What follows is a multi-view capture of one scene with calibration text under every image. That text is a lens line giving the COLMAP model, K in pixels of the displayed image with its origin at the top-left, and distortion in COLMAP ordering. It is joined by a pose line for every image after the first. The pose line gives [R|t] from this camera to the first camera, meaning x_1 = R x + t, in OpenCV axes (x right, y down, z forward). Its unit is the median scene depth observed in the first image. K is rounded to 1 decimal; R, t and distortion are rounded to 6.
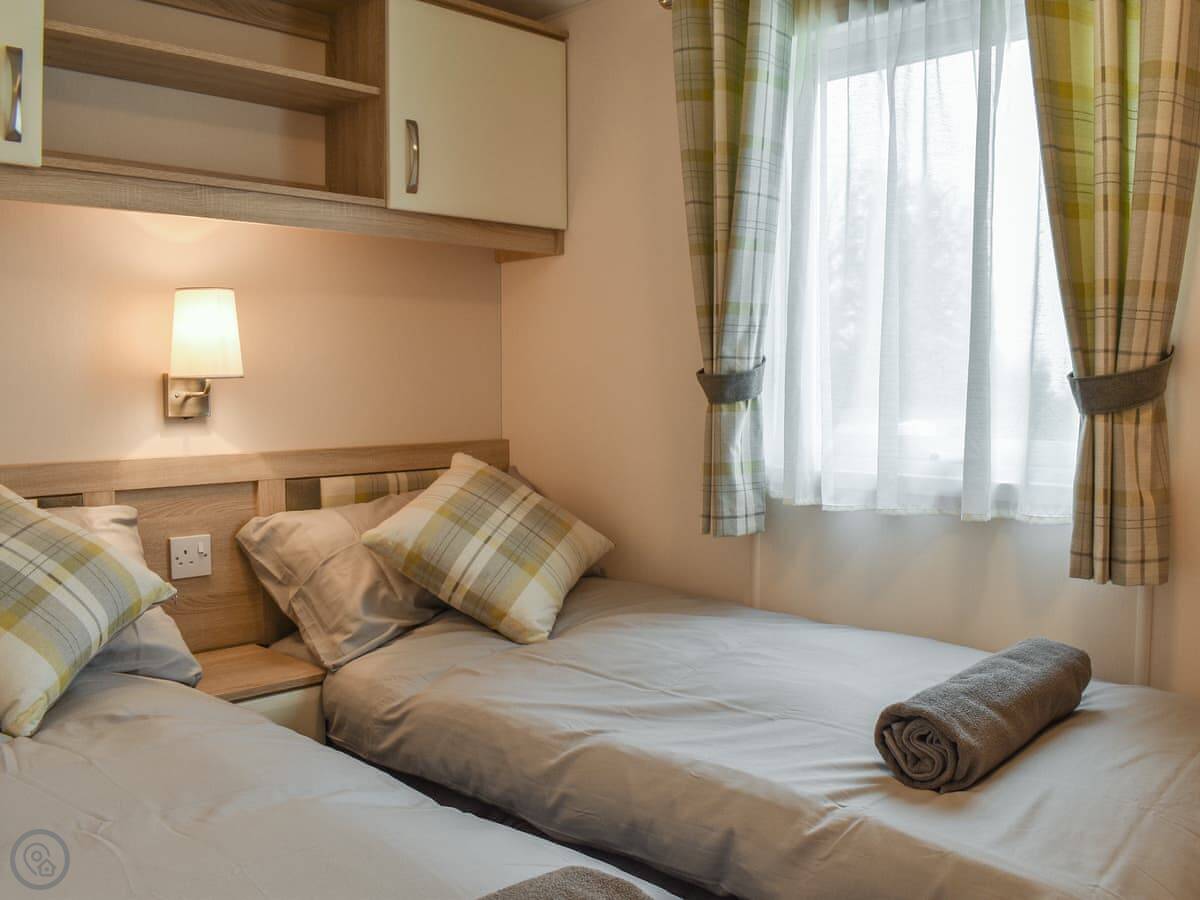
lens RADIAL K [[1059.9, 0, 600.0], [0, 1059.9, 450.0], [0, 0, 1]] dist [-0.081324, 0.000904]
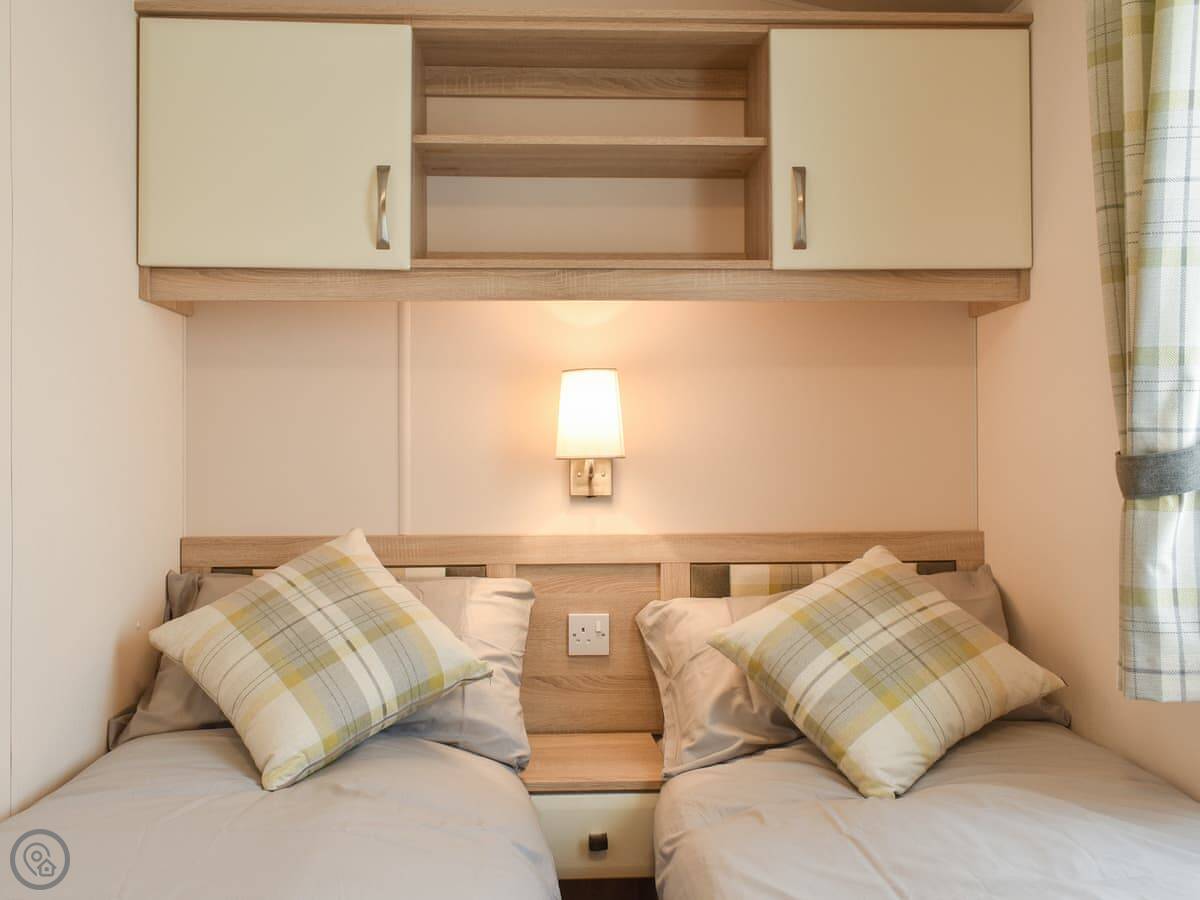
lens RADIAL K [[1018.8, 0, 756.9], [0, 1018.8, 449.7], [0, 0, 1]] dist [0.006990, 0.013883]
pose [[0.735362, -0.002212, -0.677670, 0.387745], [-0.039881, 0.998120, -0.046534, -0.036137], [0.676500, 0.061246, 0.733892, 0.371313]]
